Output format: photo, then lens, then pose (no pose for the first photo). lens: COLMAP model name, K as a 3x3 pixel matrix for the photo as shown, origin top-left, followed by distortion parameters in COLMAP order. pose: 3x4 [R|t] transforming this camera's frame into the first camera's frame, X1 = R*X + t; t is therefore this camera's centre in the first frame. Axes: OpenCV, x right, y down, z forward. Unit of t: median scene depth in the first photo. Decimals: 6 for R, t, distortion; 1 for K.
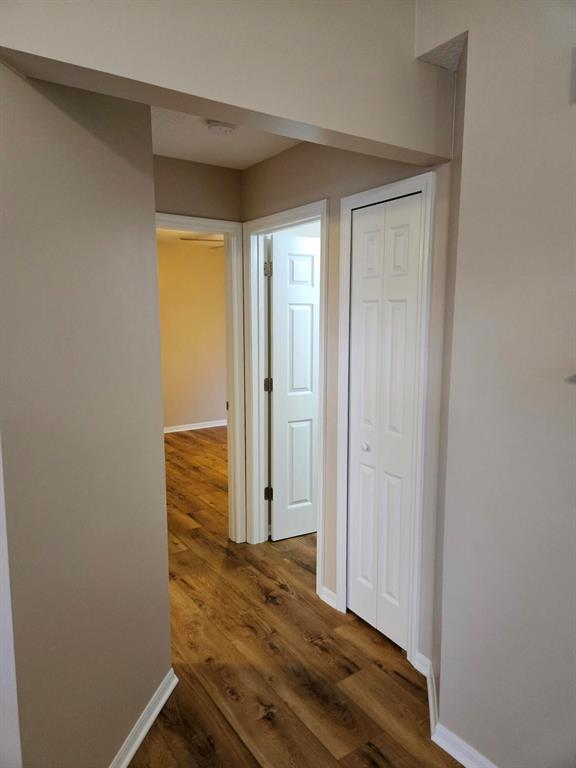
lens RADIAL K [[512.8, 0, 288.4], [0, 512.8, 383.8], [0, 0, 1]] dist [0.067374, -0.052954]
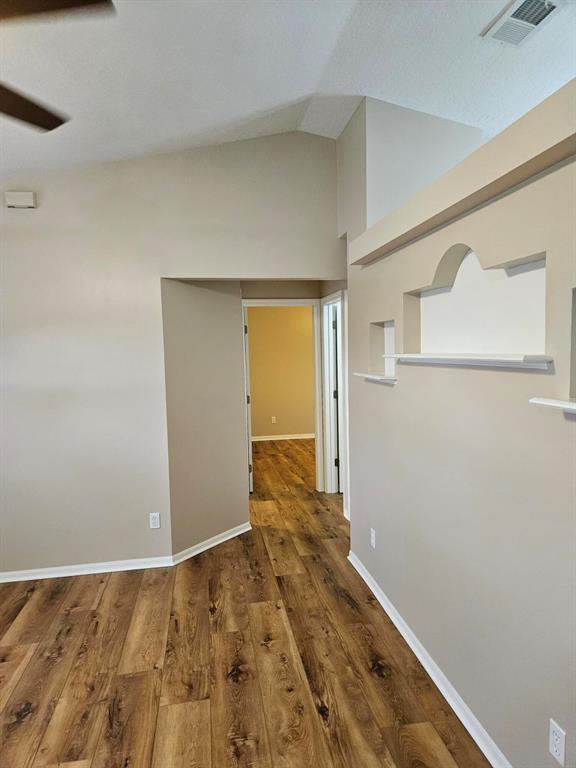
lens RADIAL K [[511.8, 0, 291.8], [0, 511.8, 400.1], [0, 0, 1]] dist [0.061421, -0.051908]
pose [[0.909203, 0.020304, -0.415858, 0.566468], [-0.033181, 0.999167, -0.023761, 0.069865], [0.415029, 0.035403, 0.909119, -0.598617]]
